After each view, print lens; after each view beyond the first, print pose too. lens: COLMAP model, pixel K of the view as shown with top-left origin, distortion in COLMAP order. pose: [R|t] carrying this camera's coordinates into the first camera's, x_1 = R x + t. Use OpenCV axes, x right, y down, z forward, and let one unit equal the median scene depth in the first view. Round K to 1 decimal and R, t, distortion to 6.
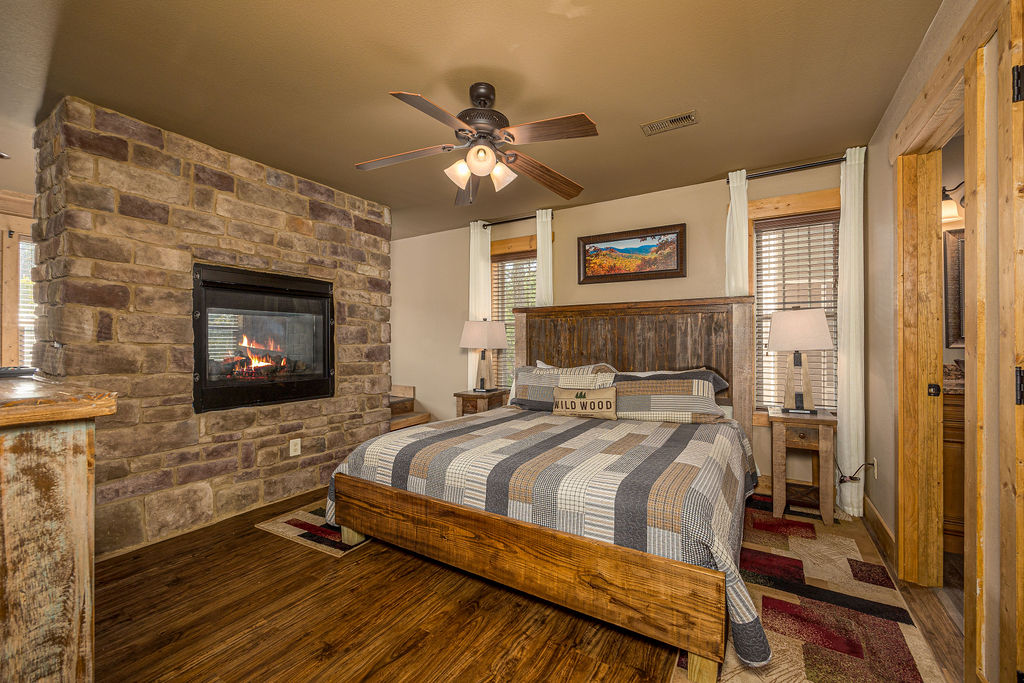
lens RADIAL K [[409.0, 0, 512.7], [0, 409.0, 337.8], [0, 0, 1]] dist [-0.004553, 0.000233]
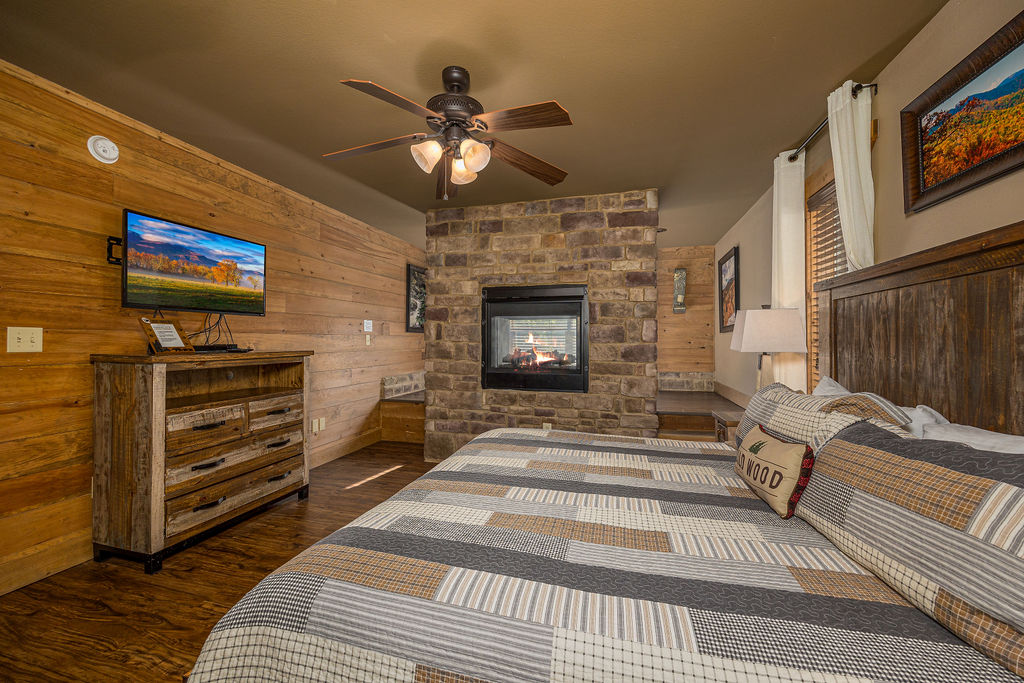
lens RADIAL K [[409.0, 0, 512.7], [0, 409.0, 337.8], [0, 0, 1]] dist [-0.004553, 0.000233]
pose [[0.289014, -0.003212, -0.957319, 0.582141], [0.008067, 0.999967, -0.000920, 0.002156], [0.957291, -0.007457, 0.289030, 0.576503]]
